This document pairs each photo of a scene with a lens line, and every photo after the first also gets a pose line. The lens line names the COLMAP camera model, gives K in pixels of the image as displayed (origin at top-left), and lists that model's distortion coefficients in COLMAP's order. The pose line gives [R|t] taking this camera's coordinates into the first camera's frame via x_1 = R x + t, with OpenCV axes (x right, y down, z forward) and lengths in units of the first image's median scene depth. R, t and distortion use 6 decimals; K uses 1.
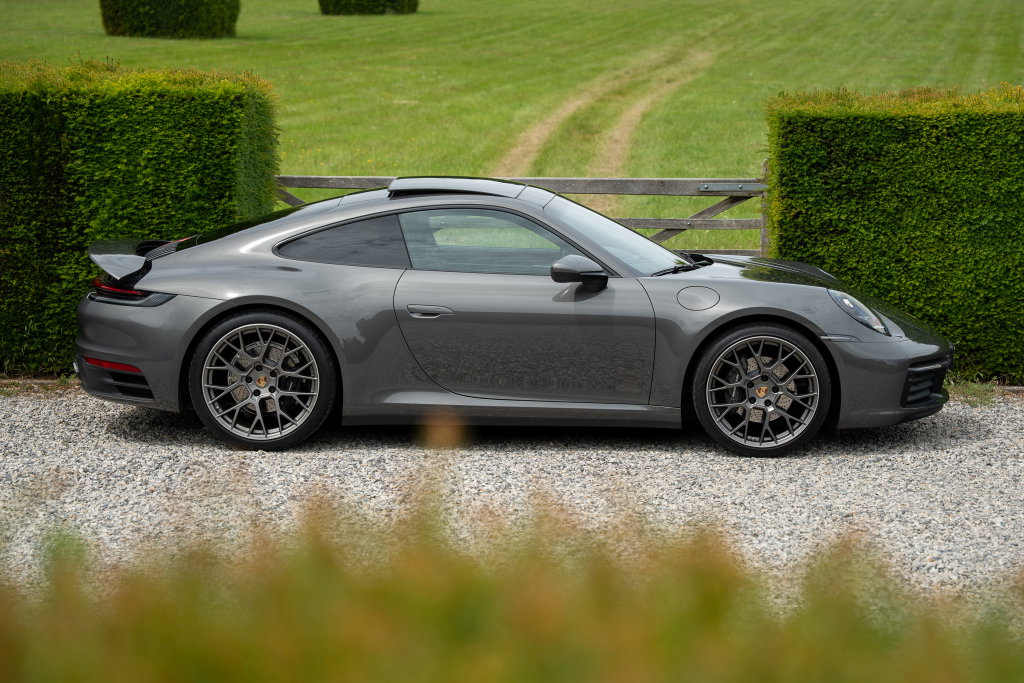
lens RADIAL K [[2466.2, 0, 555.7], [0, 2466.2, 342.1], [0, 0, 1]] dist [0.346408, 0.211481]
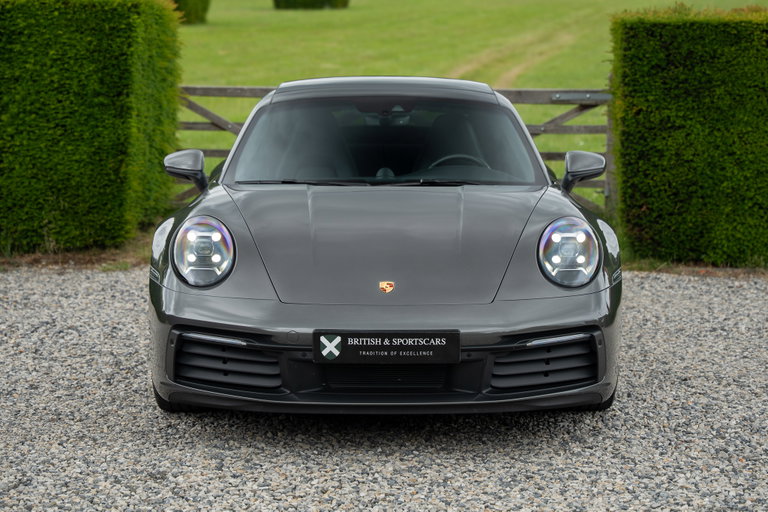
lens RADIAL K [[1856.9, 0, 395.1], [0, 1856.9, 216.3], [0, 0, 1]] dist [0.353870, 0.039189]
pose [[0.999400, 0.004296, -0.034380, 0.018210], [-0.005233, 0.999616, -0.027214, 0.018567], [0.034250, 0.027378, 0.999038, 0.166097]]
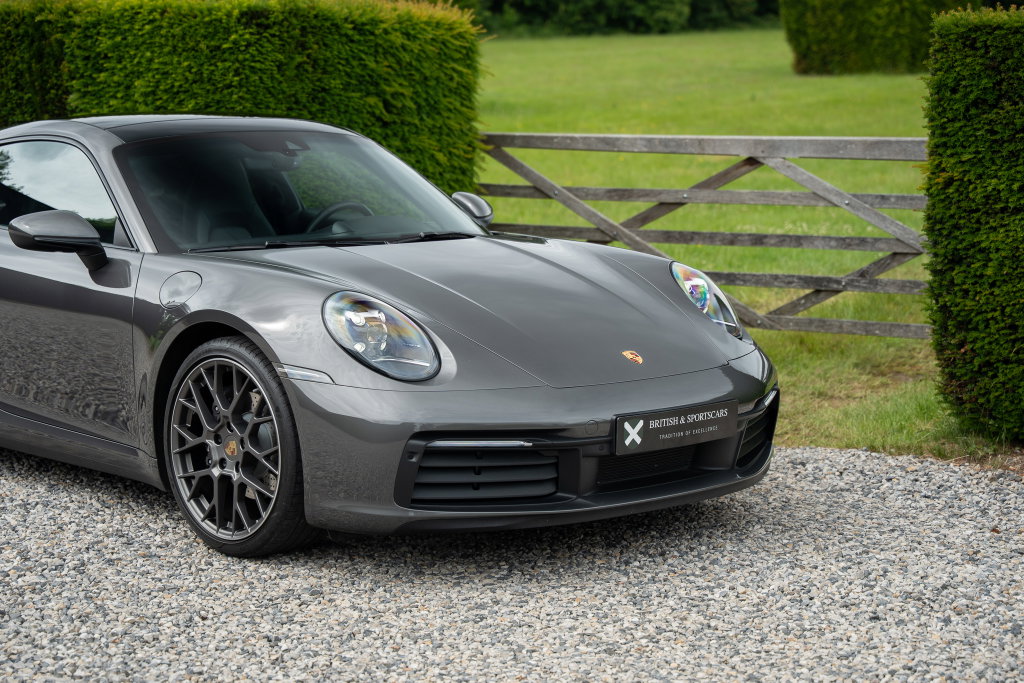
lens RADIAL K [[2176.5, 0, 512.9], [0, 2176.5, 380.6], [0, 0, 1]] dist [0.322052, 0.218414]
pose [[0.851758, 0.068225, -0.519475, 0.304115], [-0.059211, 0.997668, 0.033943, -0.013181], [0.520579, 0.001847, 0.853811, 0.460271]]
